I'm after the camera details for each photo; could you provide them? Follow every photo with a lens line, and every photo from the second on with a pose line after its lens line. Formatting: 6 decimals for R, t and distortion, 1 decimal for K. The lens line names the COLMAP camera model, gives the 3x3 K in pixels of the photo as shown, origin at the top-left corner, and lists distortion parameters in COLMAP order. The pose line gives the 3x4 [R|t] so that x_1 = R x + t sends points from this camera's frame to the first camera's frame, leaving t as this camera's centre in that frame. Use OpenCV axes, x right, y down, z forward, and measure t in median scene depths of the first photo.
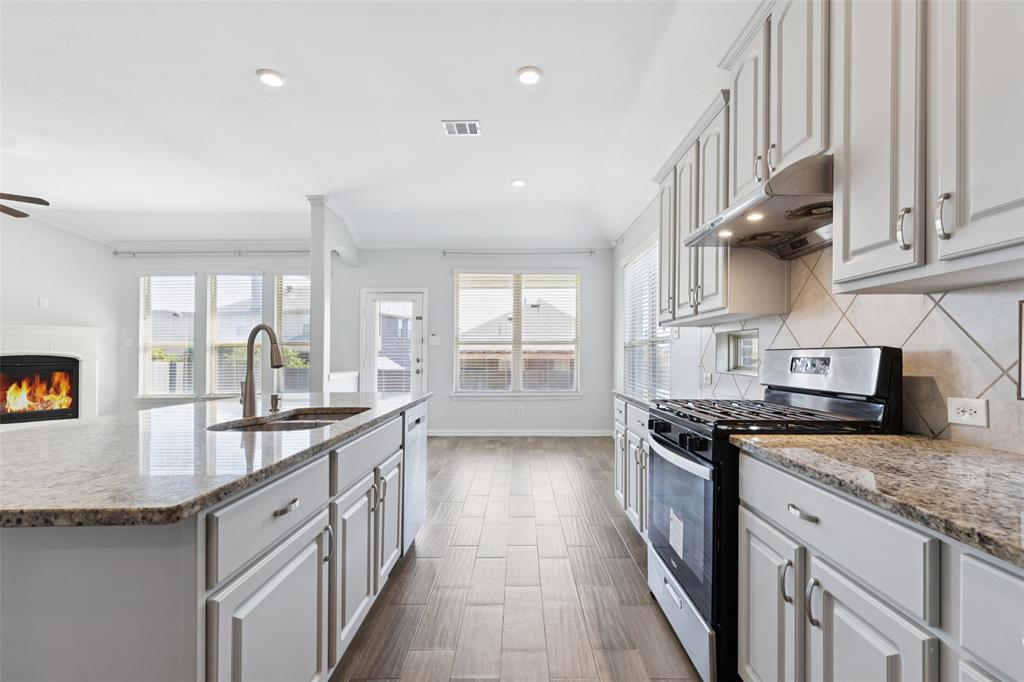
lens RADIAL K [[468.6, 0, 516.0], [0, 468.6, 350.9], [0, 0, 1]] dist [0.015636, -0.000304]
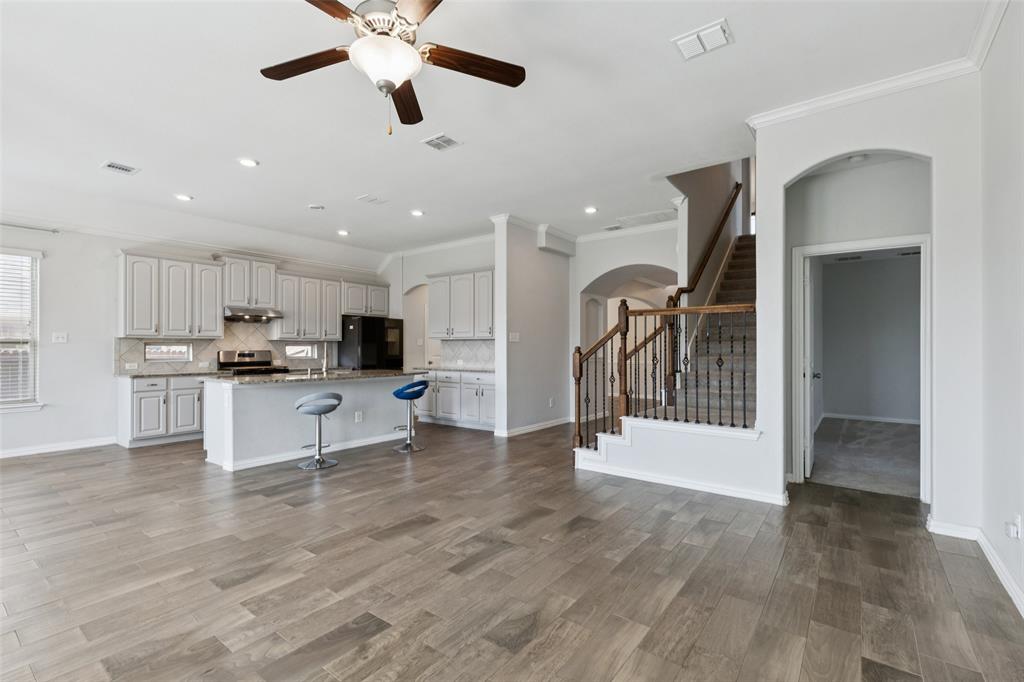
lens RADIAL K [[460.4, 0, 511.0], [0, 460.4, 348.6], [0, 0, 1]] dist [0.001423, -0.000526]
pose [[-0.801414, 0.004884, 0.598090, -0.956235], [0.000156, 0.999968, -0.007956, 0.002198], [-0.598110, -0.006283, -0.801390, 0.788433]]
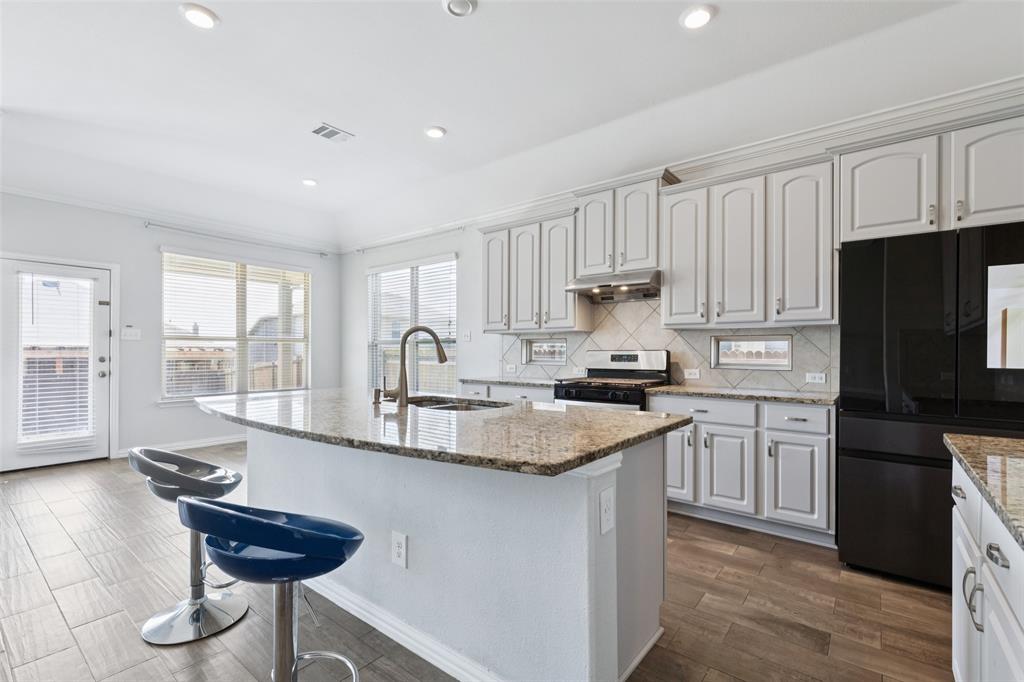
lens RADIAL K [[460.4, 0, 511.0], [0, 460.4, 348.6], [0, 0, 1]] dist [0.001423, -0.000526]
pose [[0.619046, 0.008224, 0.785312, -0.386399], [-0.009043, 0.999954, -0.003343, -0.000489], [-0.785303, -0.005032, 0.619092, 0.034532]]
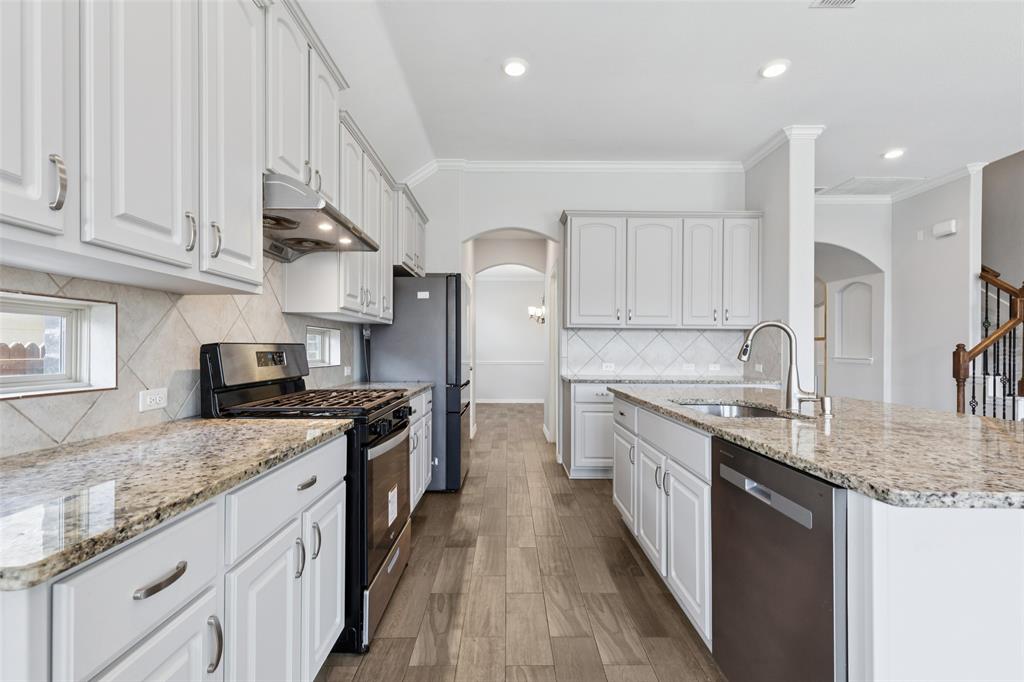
lens RADIAL K [[460.4, 0, 511.0], [0, 460.4, 348.6], [0, 0, 1]] dist [0.001423, -0.000526]
pose [[-0.999881, 0.000706, -0.015382, 0.030062], [0.000831, 0.999966, -0.008155, 0.005486], [0.015375, -0.008167, -0.999848, 0.618440]]
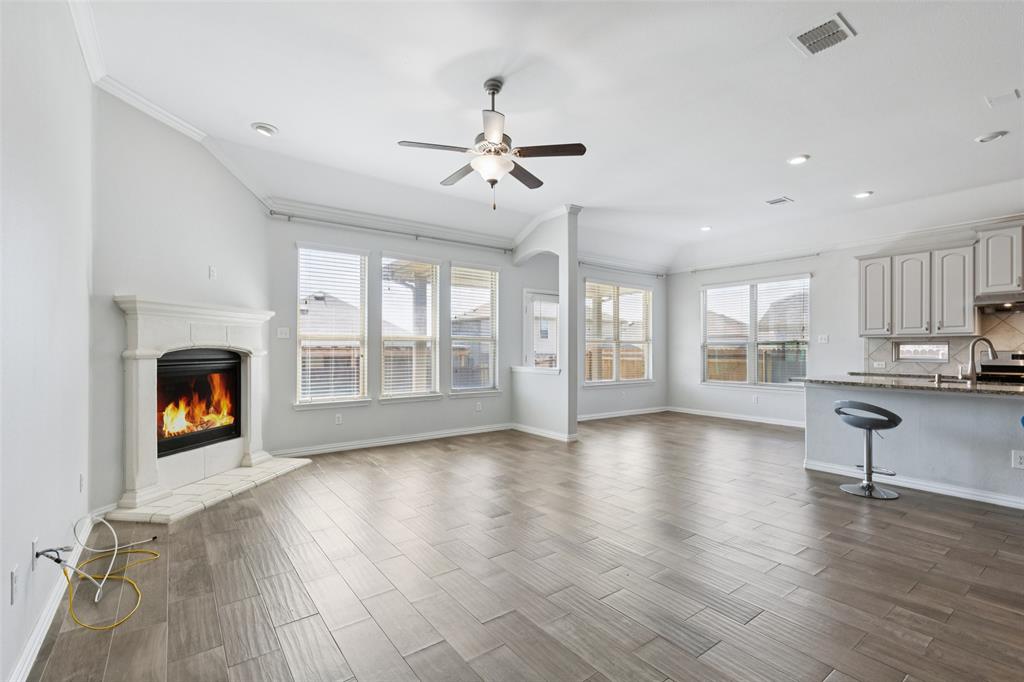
lens RADIAL K [[460.4, 0, 511.0], [0, 460.4, 348.6], [0, 0, 1]] dist [0.001423, -0.000526]
pose [[0.801429, 0.008375, 0.598032, -0.980883], [-0.010186, 0.999948, -0.000353, 0.004182], [-0.598003, -0.005808, 0.801472, 0.192216]]
